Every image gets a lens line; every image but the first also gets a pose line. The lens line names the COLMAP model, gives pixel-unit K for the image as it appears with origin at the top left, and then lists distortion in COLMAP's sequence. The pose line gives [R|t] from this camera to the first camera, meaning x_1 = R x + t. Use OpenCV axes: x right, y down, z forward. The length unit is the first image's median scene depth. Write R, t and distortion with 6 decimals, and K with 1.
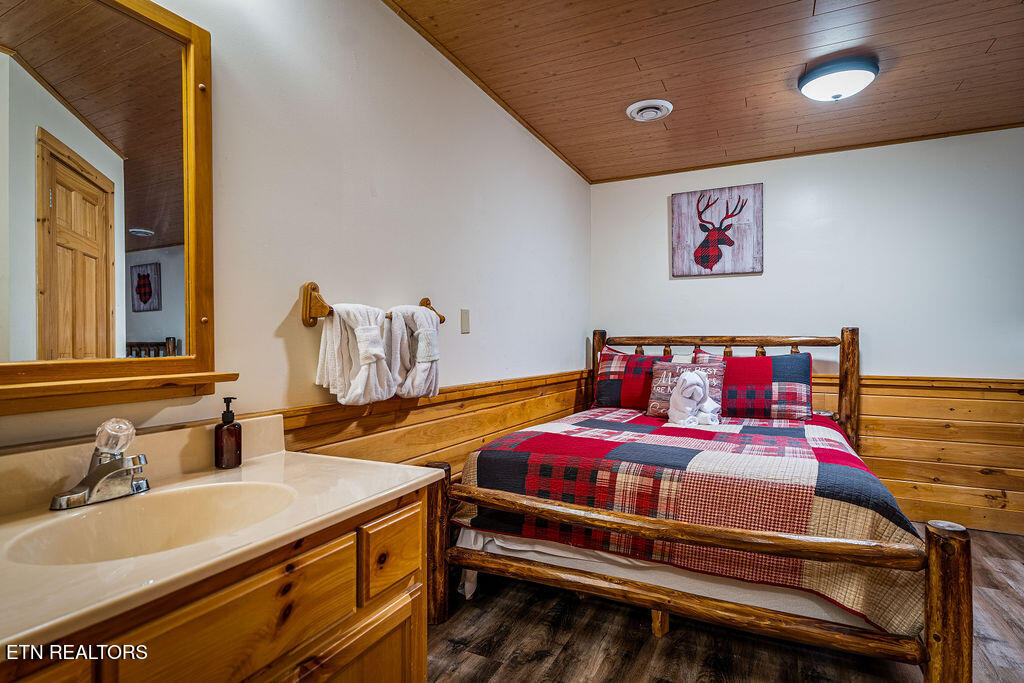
lens RADIAL K [[533.7, 0, 504.8], [0, 533.7, 338.4], [0, 0, 1]] dist [0.000247, 0.000045]
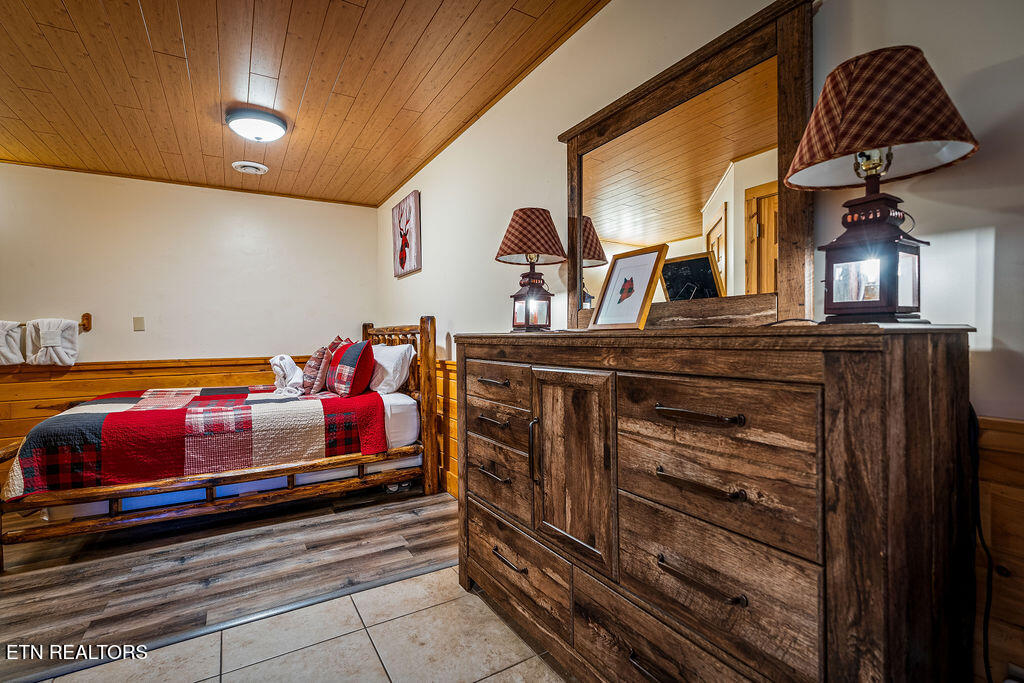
lens RADIAL K [[471.9, 0, 508.8], [0, 471.9, 335.7], [0, 0, 1]] dist [-0.002618, 0.000179]
pose [[0.828194, -0.011912, -0.560315, 1.172287], [0.021692, 0.999706, 0.010810, 0.010144], [0.560022, -0.021107, 0.828209, 0.271134]]
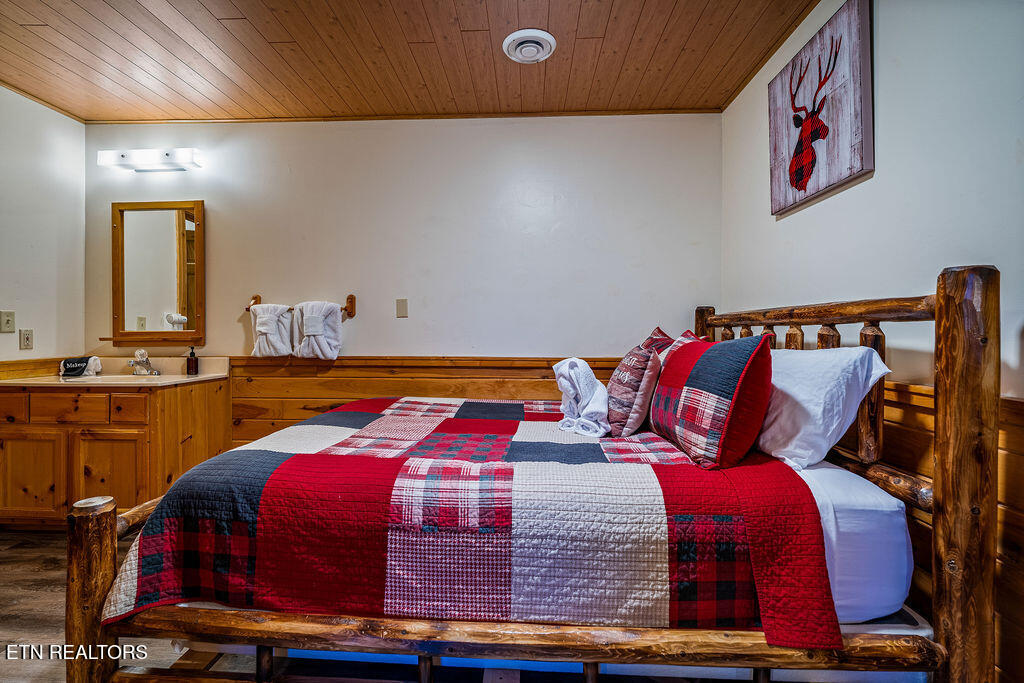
lens RADIAL K [[471.9, 0, 510.9], [0, 471.9, 333.9], [0, 0, 1]] dist [-0.002618, 0.000179]
pose [[0.395506, 0.002166, -0.918461, 0.732196], [0.009531, 0.999934, 0.006463, 0.017244], [0.918414, -0.011310, 0.395459, 0.521402]]
